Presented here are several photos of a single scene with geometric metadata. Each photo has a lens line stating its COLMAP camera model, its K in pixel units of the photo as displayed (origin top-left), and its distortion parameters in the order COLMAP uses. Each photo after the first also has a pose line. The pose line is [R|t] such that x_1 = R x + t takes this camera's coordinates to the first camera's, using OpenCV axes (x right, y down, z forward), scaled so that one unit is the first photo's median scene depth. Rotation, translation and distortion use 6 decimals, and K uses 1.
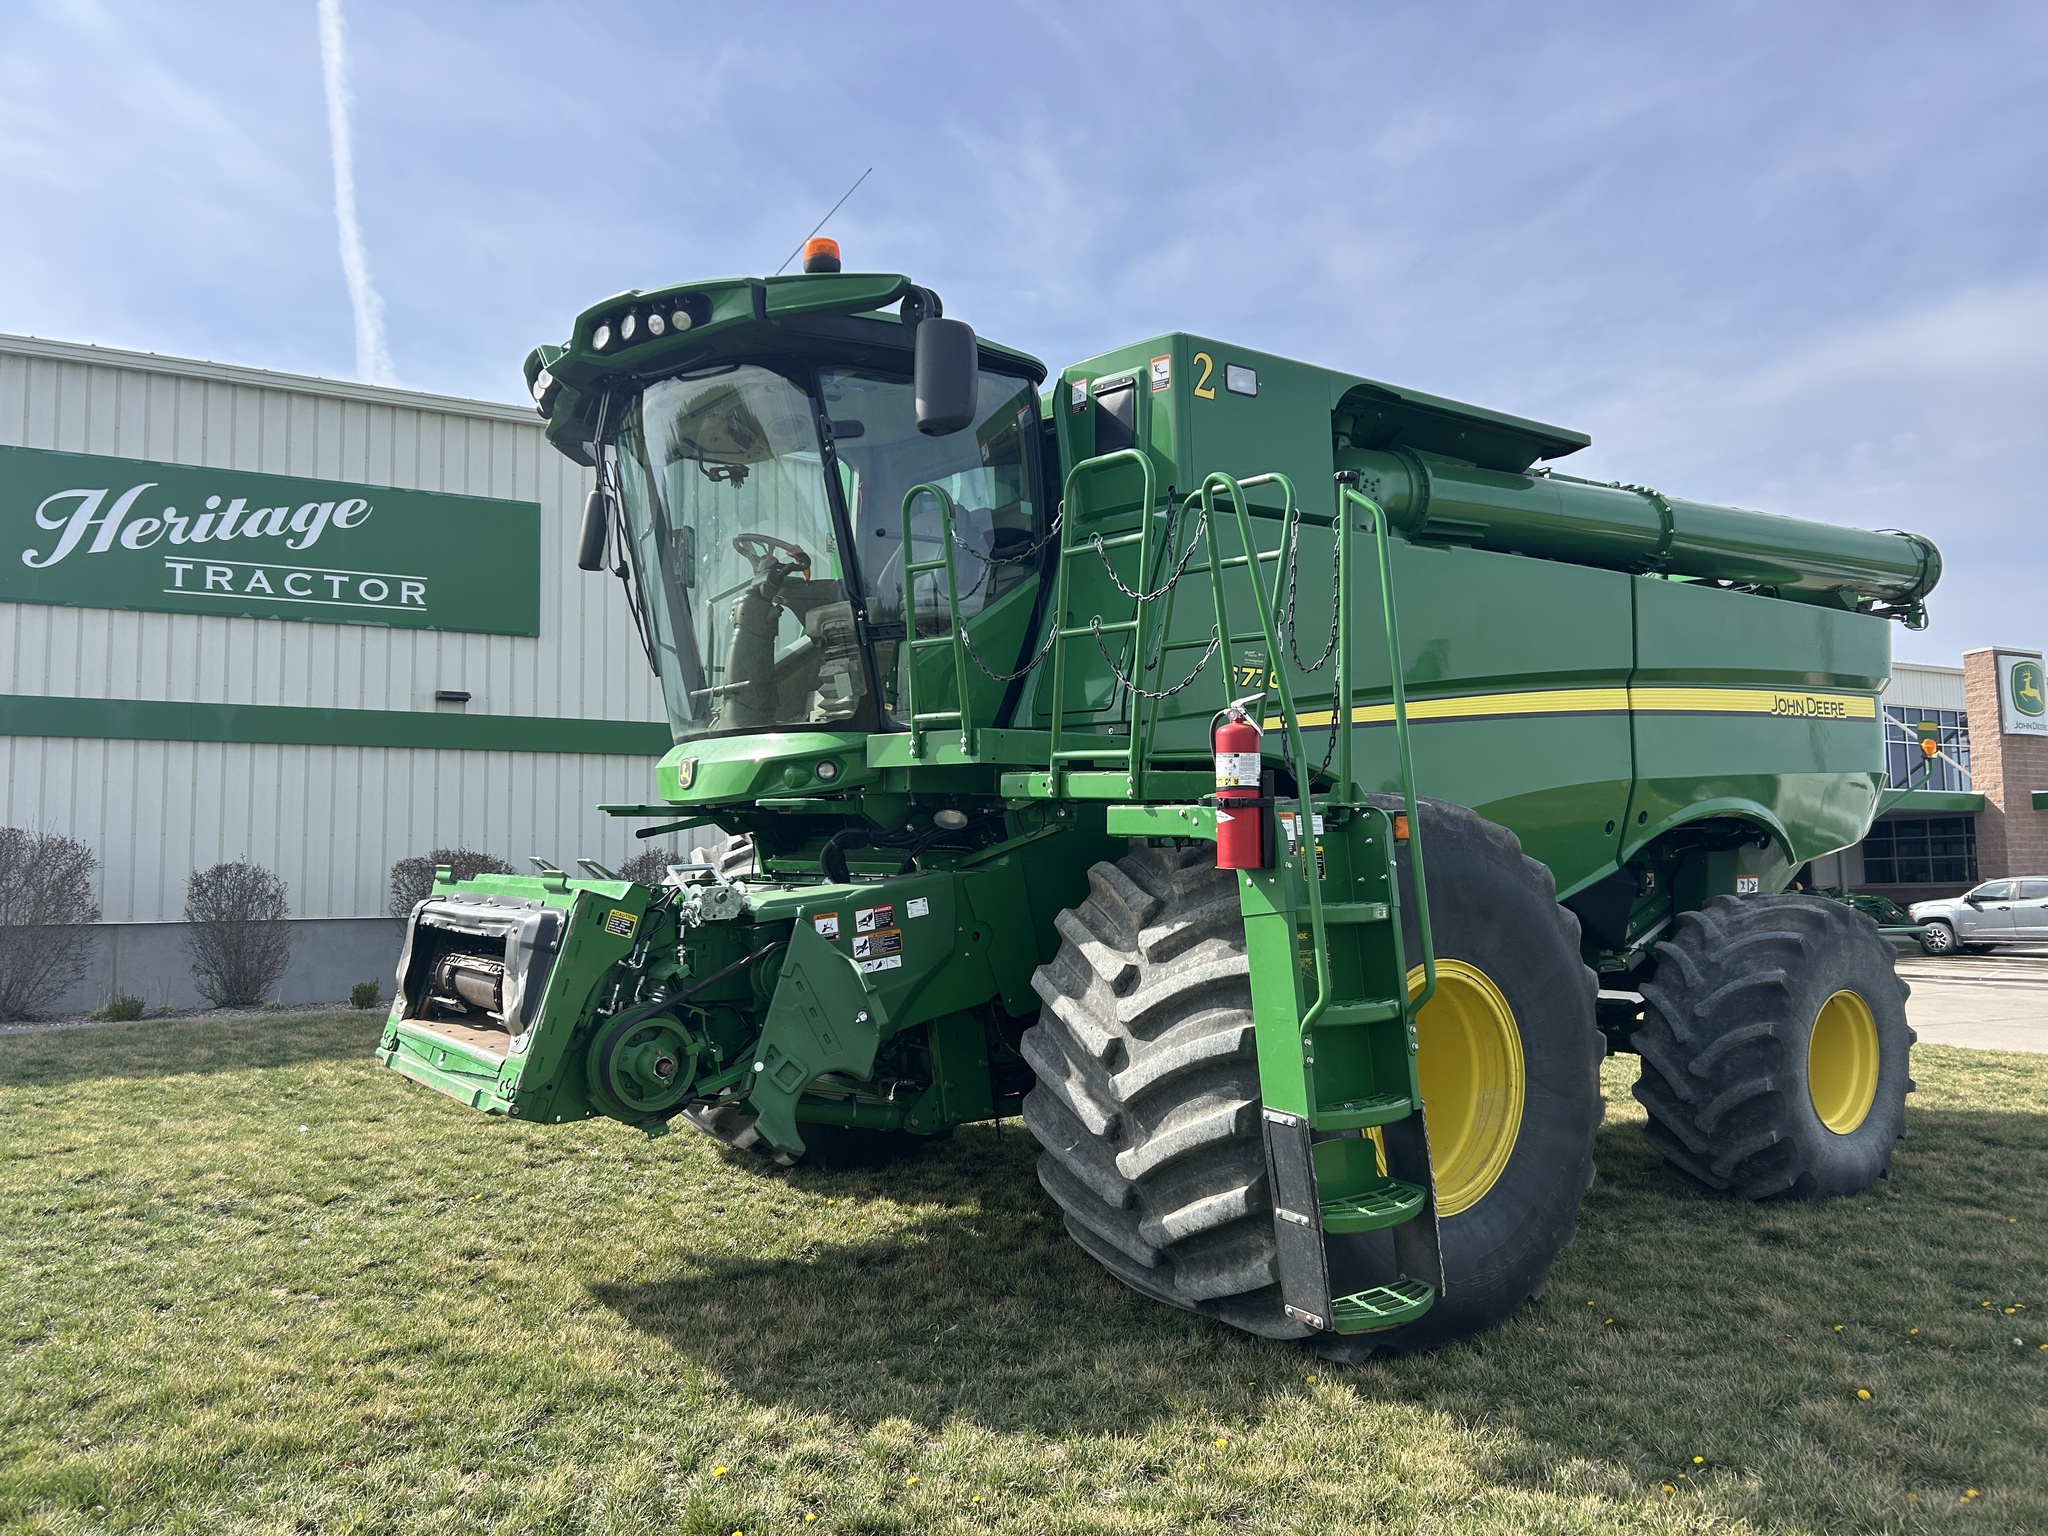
lens RADIAL K [[1598.9, 0, 1024.0], [0, 1598.9, 768.0], [0, 0, 1]] dist [0.019174, -0.000790]
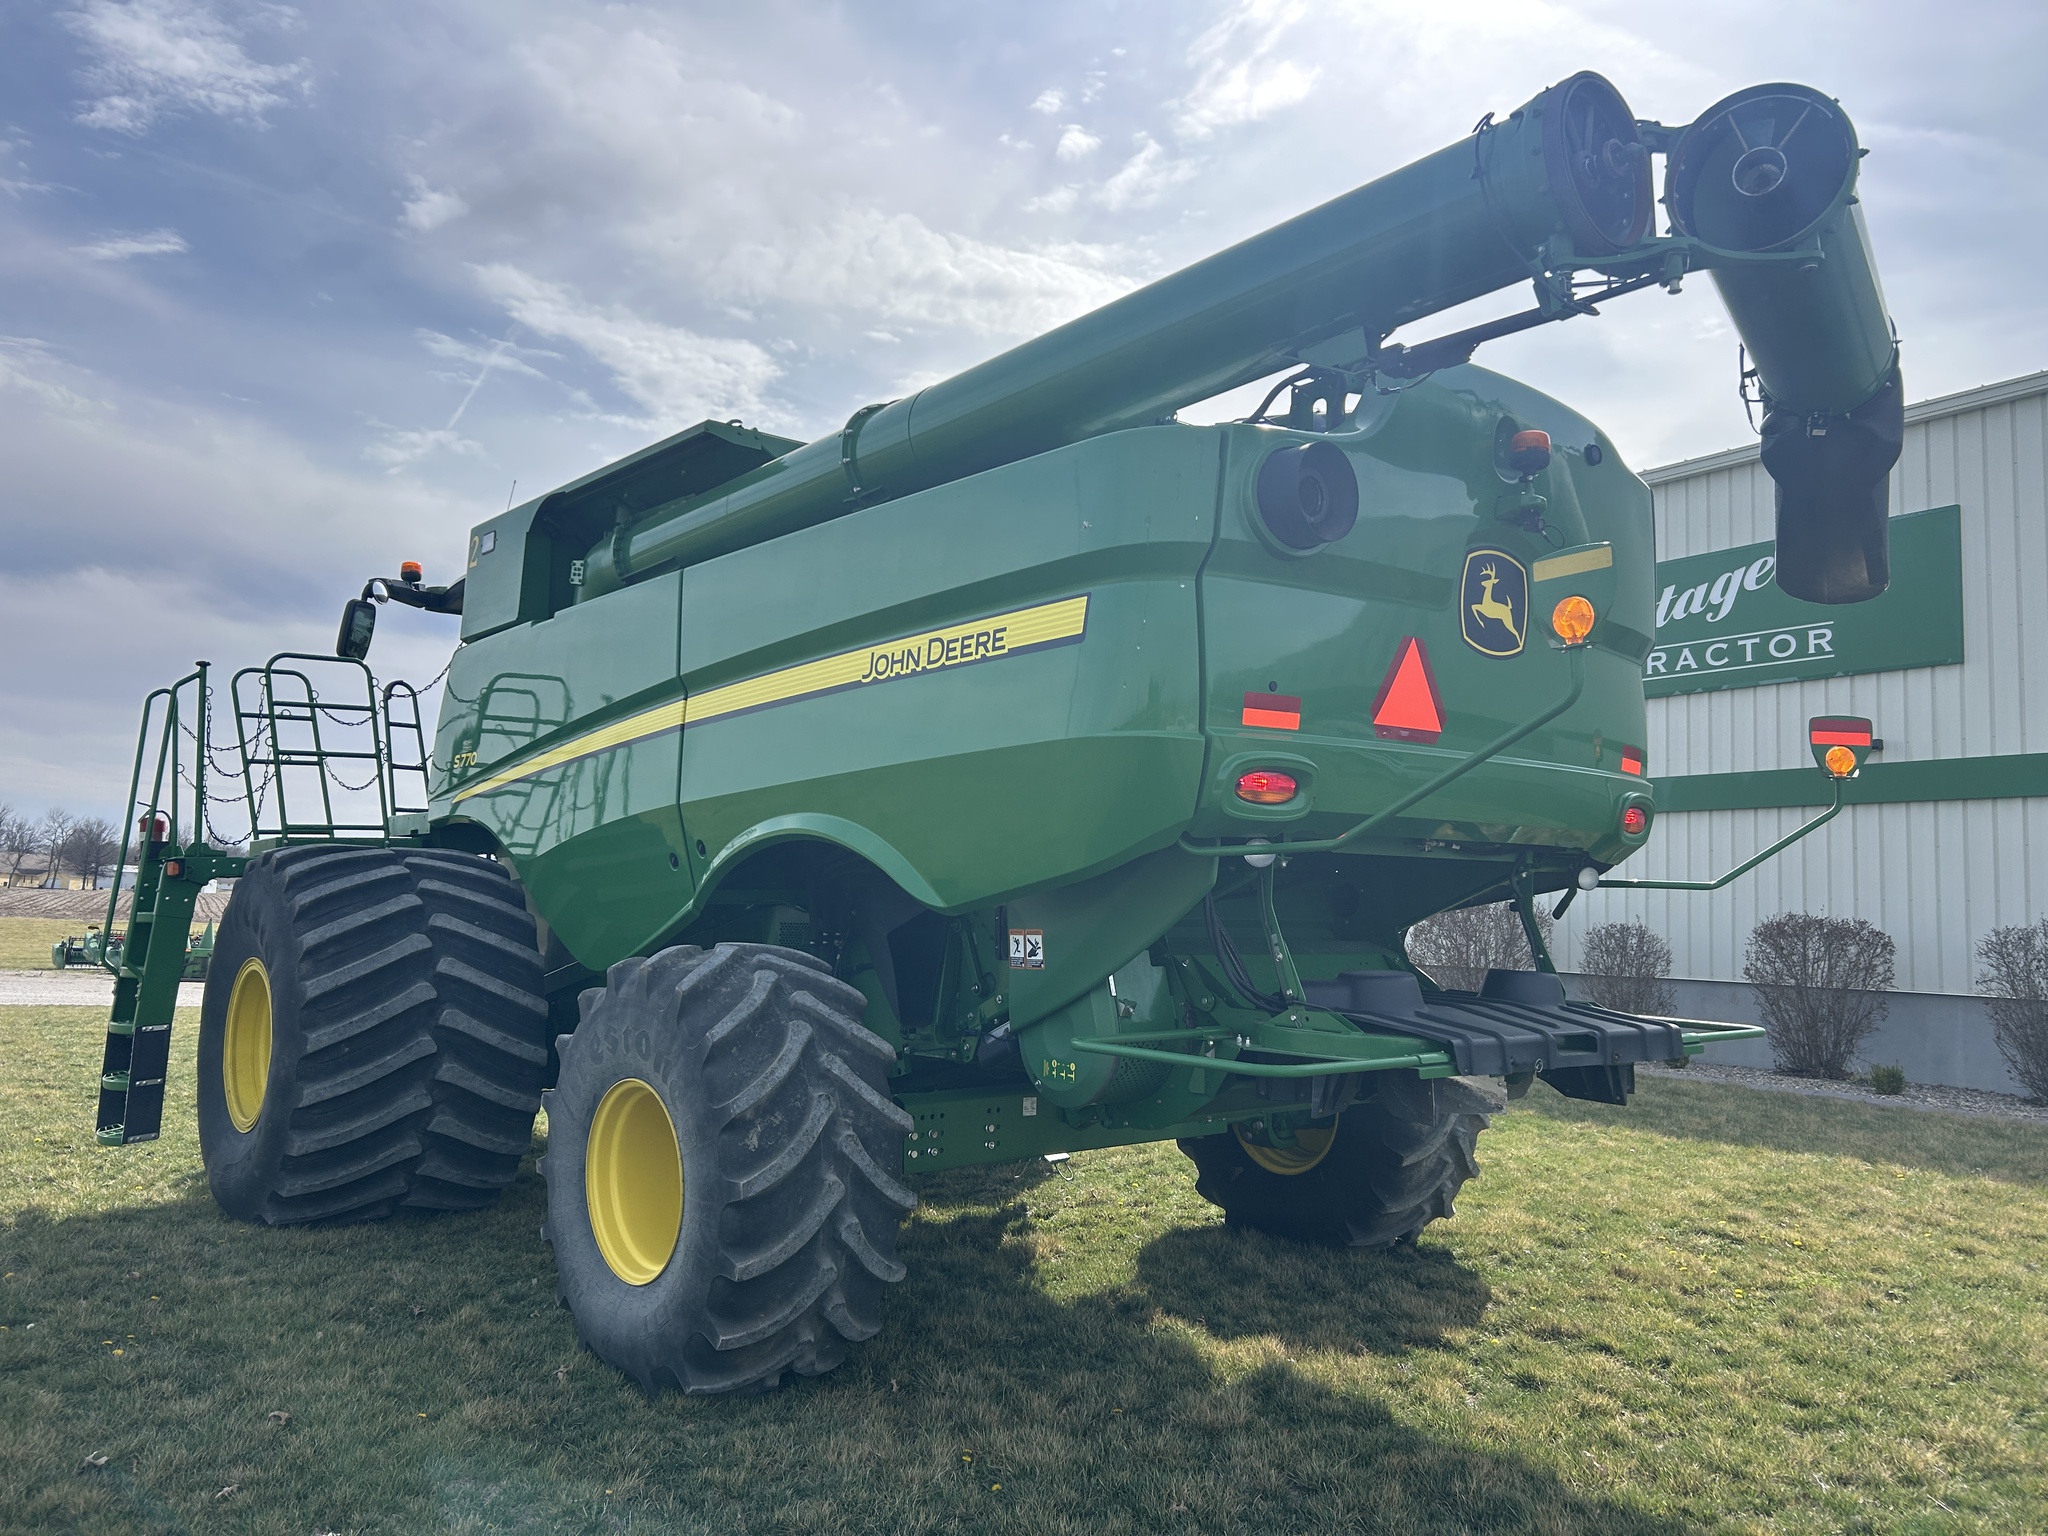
lens RADIAL K [[1617.9, 0, 1024.0], [0, 1617.9, 768.0], [0, 0, 1]] dist [0.038405, -0.005223]
pose [[0.034891, -0.084044, -0.995851, 0.563121], [0.032343, 0.996031, -0.082926, 0.029886], [0.998868, -0.029316, 0.037471, 0.512986]]
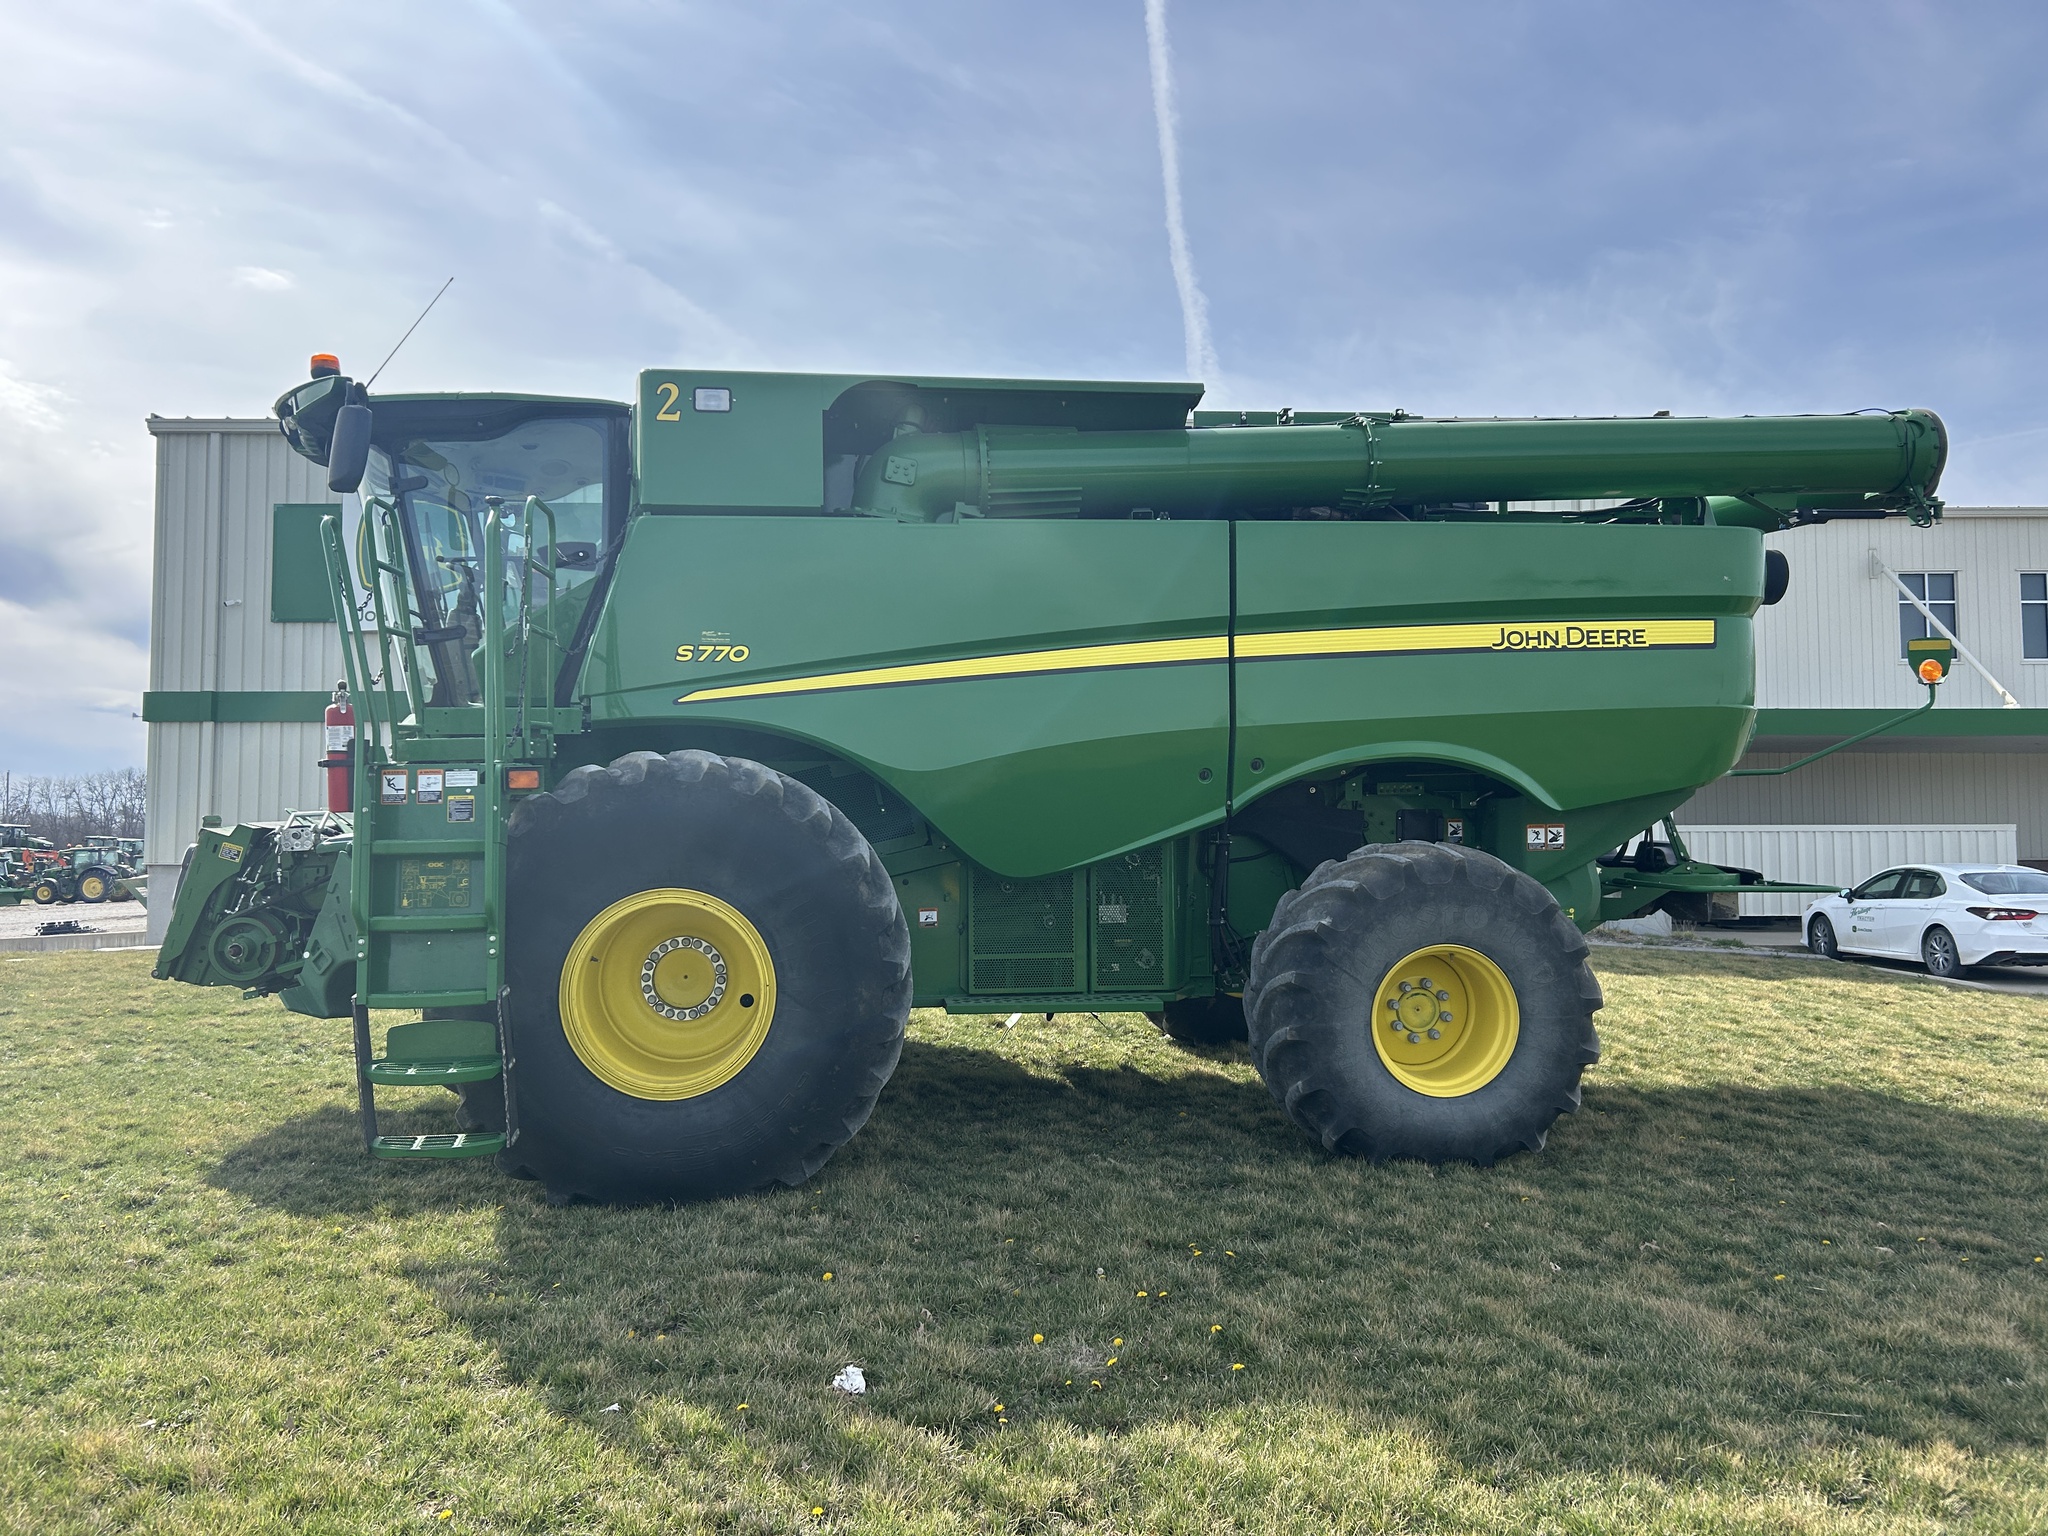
lens RADIAL K [[1581.6, 0, 1024.0], [0, 1581.6, 768.0], [0, 0, 1]] dist [0.007188, -0.001954]
pose [[0.868185, -0.015659, -0.495993, 0.336279], [0.029501, 0.999363, 0.020088, 0.004237], [0.495363, -0.032072, 0.868094, 0.035407]]
